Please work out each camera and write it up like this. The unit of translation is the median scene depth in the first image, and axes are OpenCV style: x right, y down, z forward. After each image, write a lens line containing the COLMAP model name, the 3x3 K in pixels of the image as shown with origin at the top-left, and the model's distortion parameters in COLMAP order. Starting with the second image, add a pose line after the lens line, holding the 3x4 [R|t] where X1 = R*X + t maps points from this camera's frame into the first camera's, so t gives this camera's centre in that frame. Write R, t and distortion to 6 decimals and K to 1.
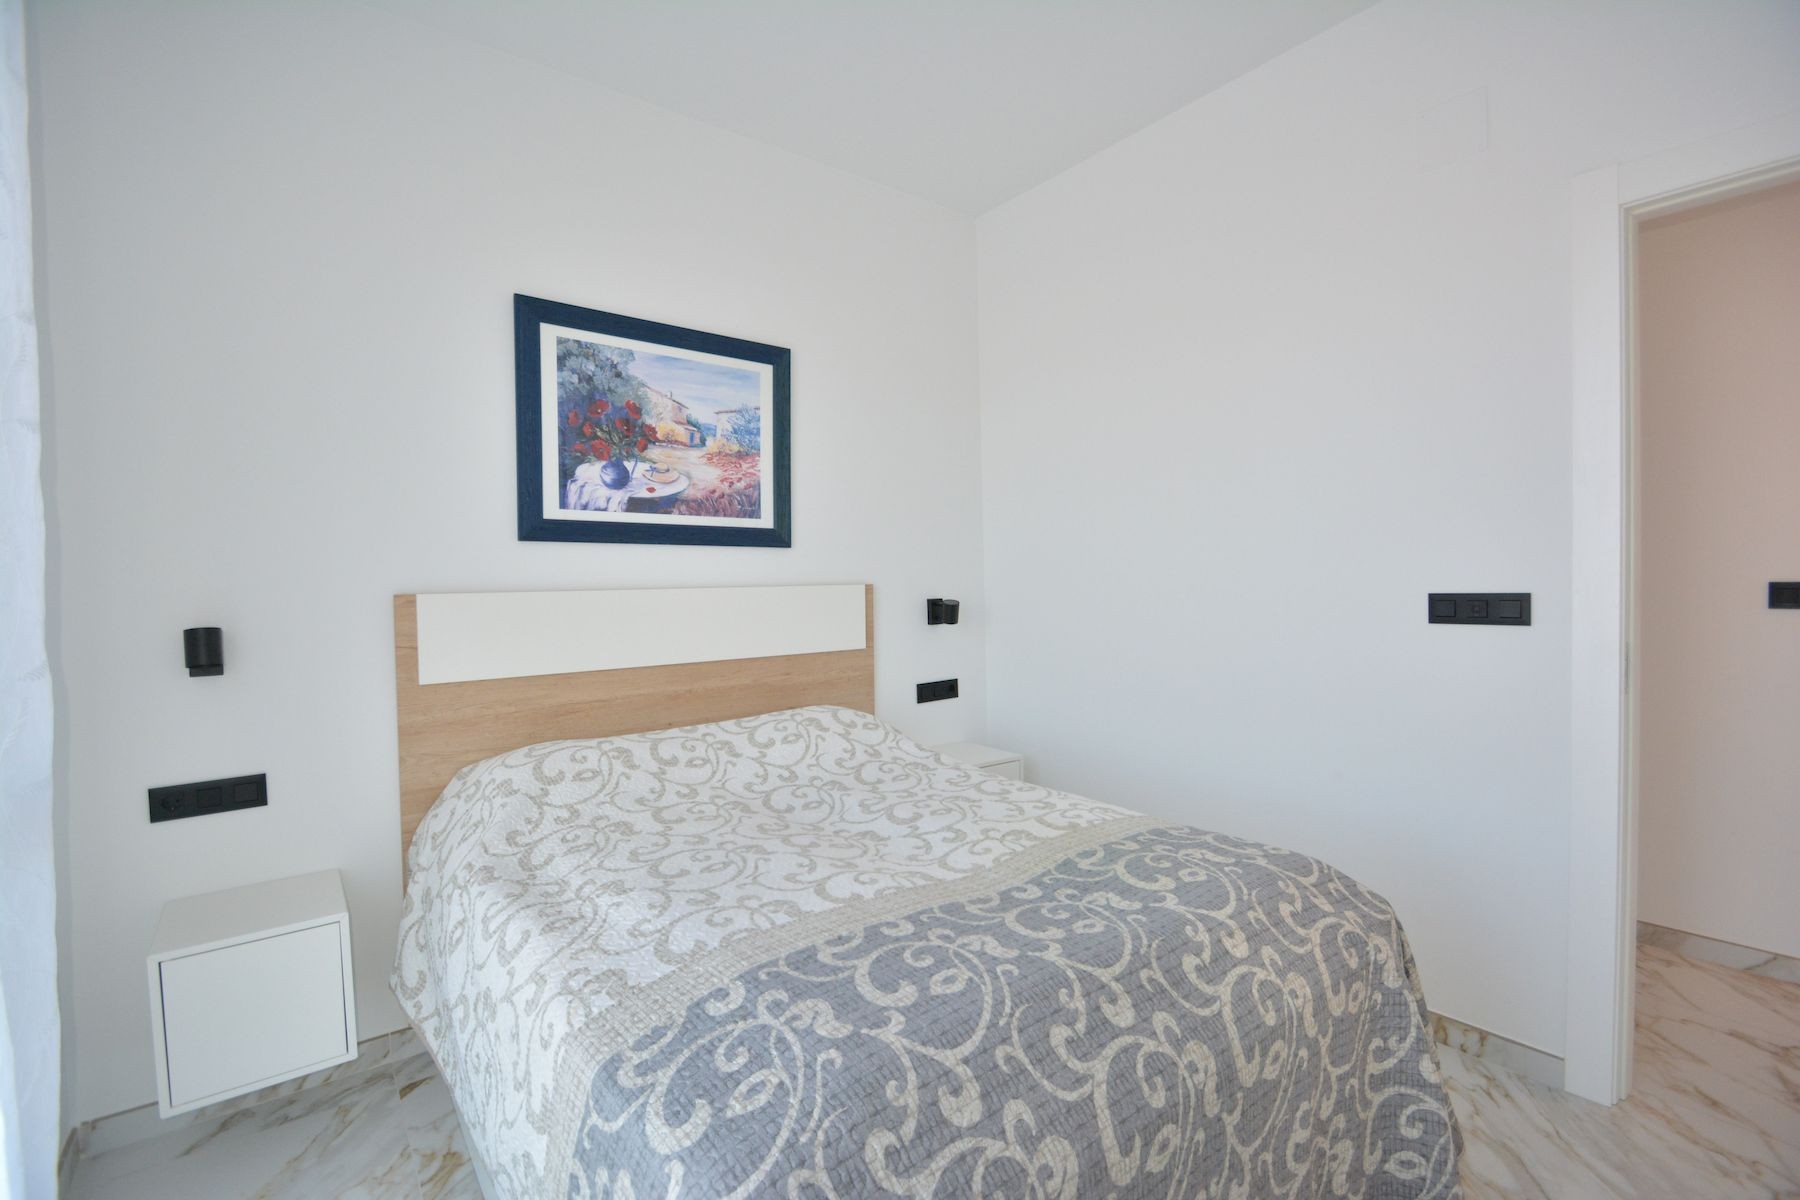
lens RADIAL K [[791.1, 0, 899.3], [0, 791.1, 599.5], [0, 0, 1]] dist [0.015719, -0.016399]
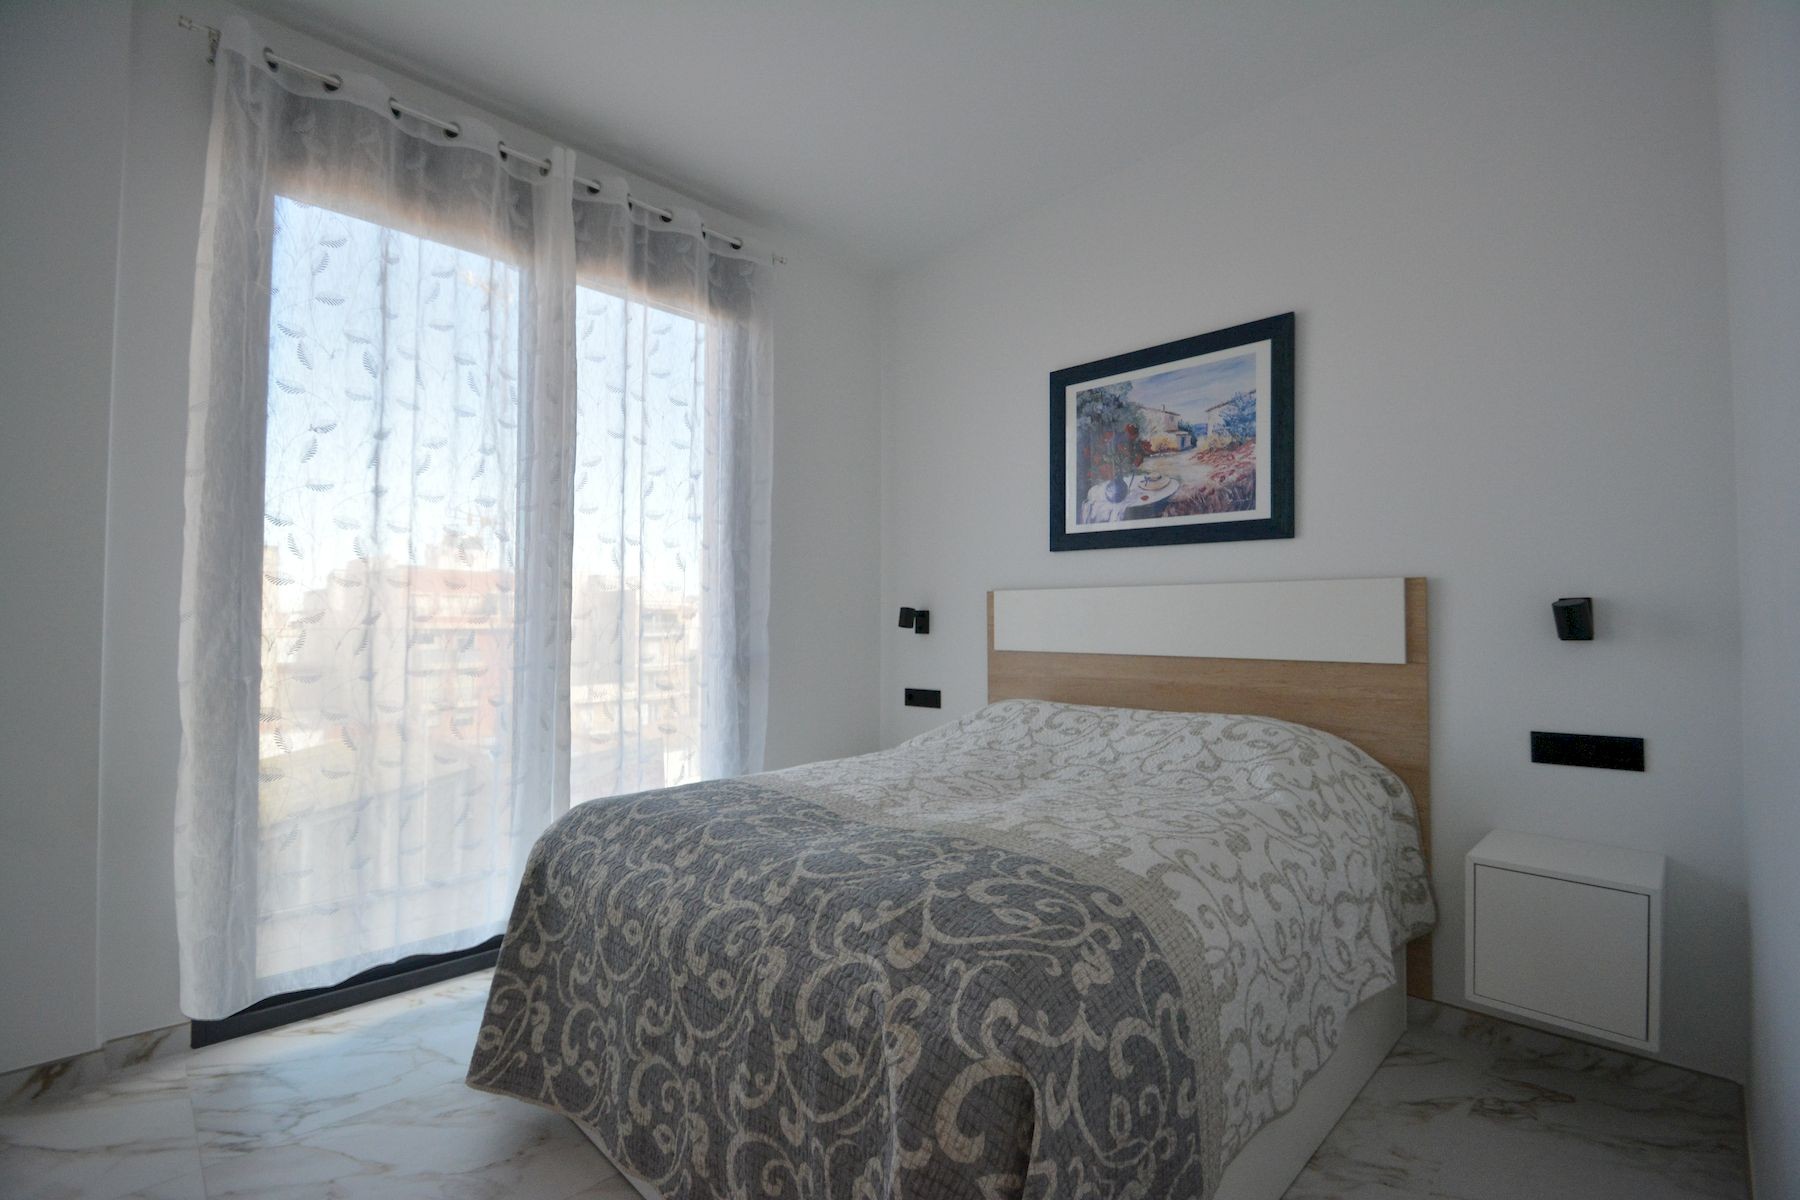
lens RADIAL K [[791.1, 0, 899.5], [0, 791.1, 600.0], [0, 0, 1]] dist [0.015719, -0.016399]
pose [[0.129410, -0.006552, -0.991570, 0.742697], [-0.028335, 0.999545, -0.010303, 0.026927], [0.991186, 0.029430, 0.129165, 0.507743]]
